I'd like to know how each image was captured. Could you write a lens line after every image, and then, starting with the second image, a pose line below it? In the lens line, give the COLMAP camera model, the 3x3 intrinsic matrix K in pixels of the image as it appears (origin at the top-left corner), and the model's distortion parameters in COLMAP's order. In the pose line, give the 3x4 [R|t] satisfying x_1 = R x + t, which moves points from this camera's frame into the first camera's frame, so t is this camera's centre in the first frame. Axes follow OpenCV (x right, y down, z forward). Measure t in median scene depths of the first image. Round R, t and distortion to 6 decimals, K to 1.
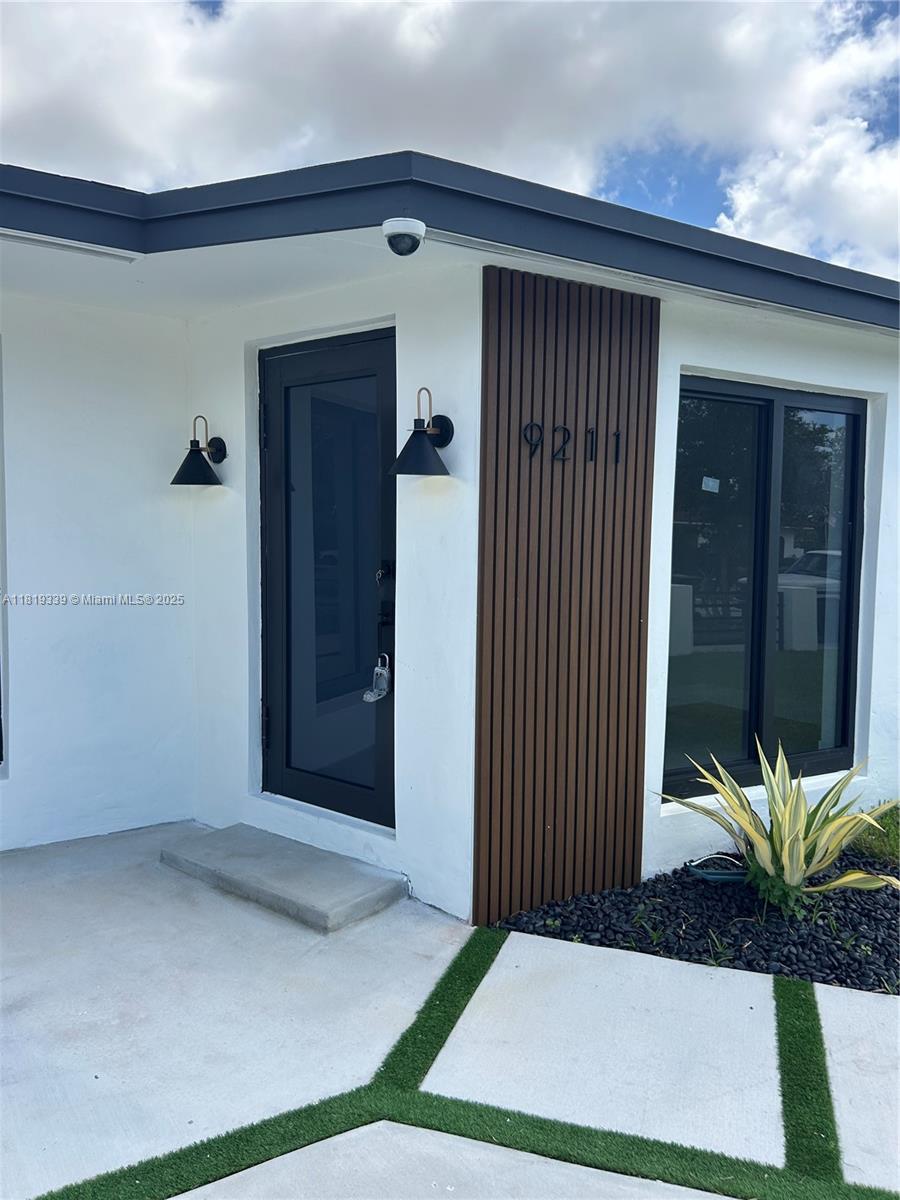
lens RADIAL K [[915.1, 0, 439.2], [0, 915.1, 605.0], [0, 0, 1]] dist [0.053050, -0.063299]
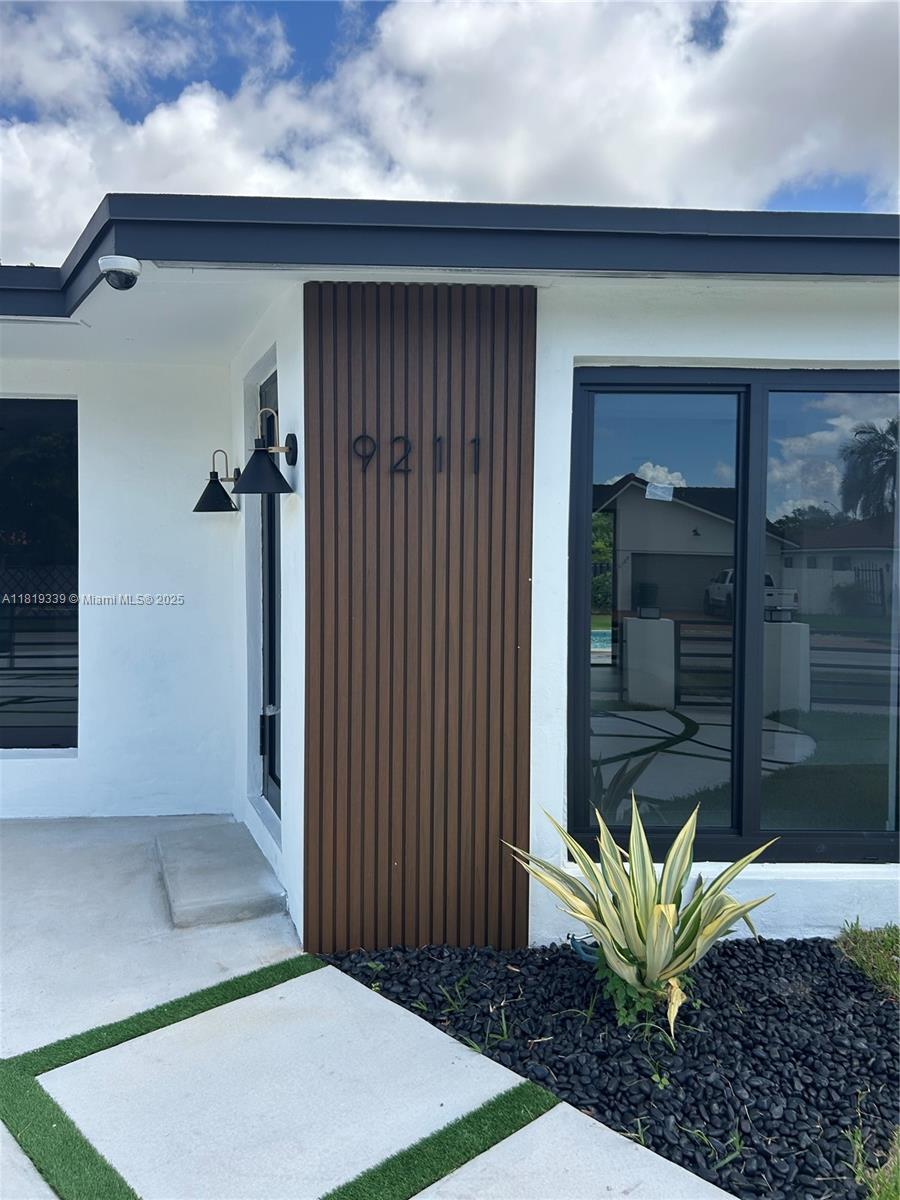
lens RADIAL K [[915.1, 0, 439.6], [0, 915.1, 597.9], [0, 0, 1]] dist [0.053050, -0.063299]
pose [[0.867570, 0.014826, -0.497093, 0.617520], [-0.033201, 0.999052, -0.028148, -0.003630], [0.496205, 0.040925, 0.867240, 0.200385]]
